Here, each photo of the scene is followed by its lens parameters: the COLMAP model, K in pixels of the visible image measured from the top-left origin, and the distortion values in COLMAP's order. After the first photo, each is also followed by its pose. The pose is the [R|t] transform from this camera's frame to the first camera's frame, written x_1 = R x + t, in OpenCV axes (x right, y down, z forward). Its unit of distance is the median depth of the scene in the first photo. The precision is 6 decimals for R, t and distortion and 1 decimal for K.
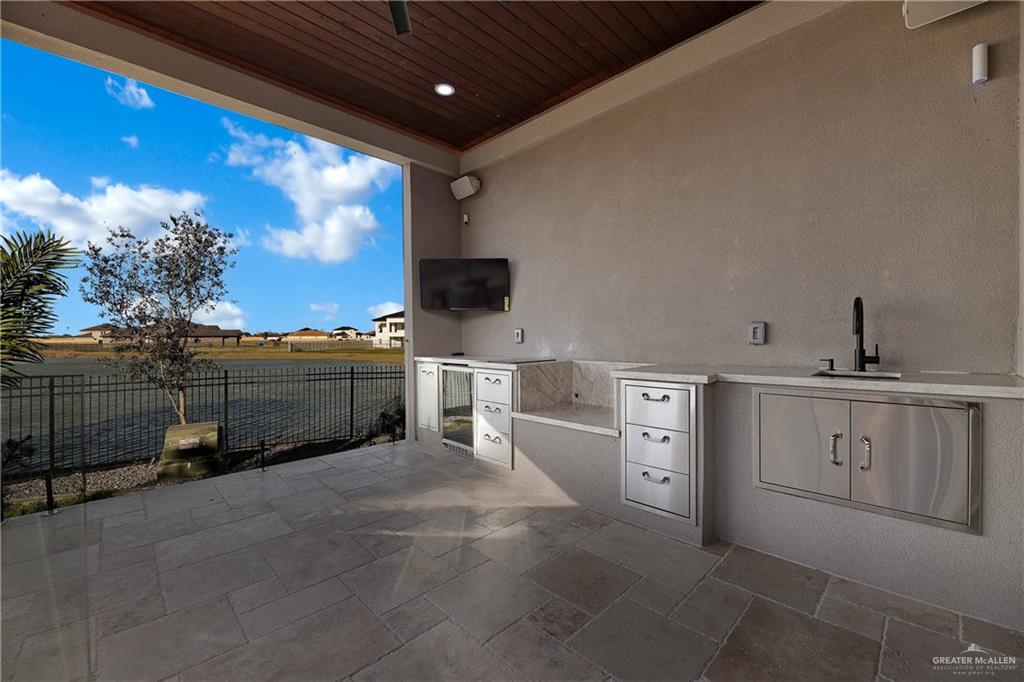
lens RADIAL K [[415.2, 0, 509.2], [0, 415.2, 340.3], [0, 0, 1]] dist [-0.001293, -0.000592]
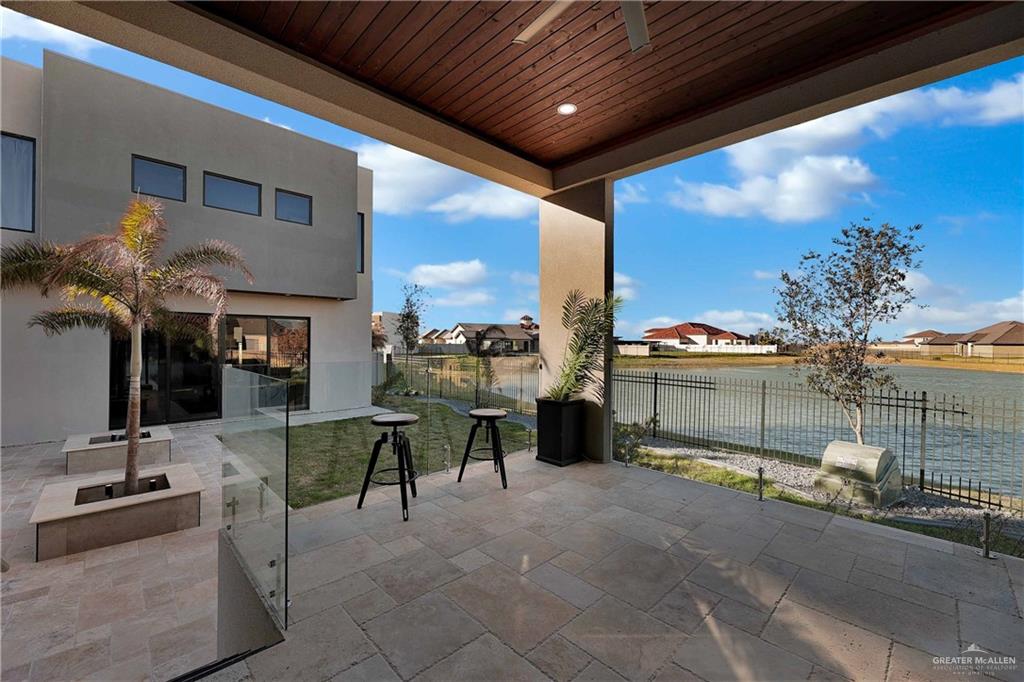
lens RADIAL K [[415.2, 0, 509.2], [0, 415.2, 340.3], [0, 0, 1]] dist [-0.001293, -0.000592]
pose [[-0.016219, 0.002606, -0.999865, 0.344272], [-0.017363, 0.999845, 0.002887, -0.041565], [0.999718, 0.017407, -0.016172, 0.402200]]
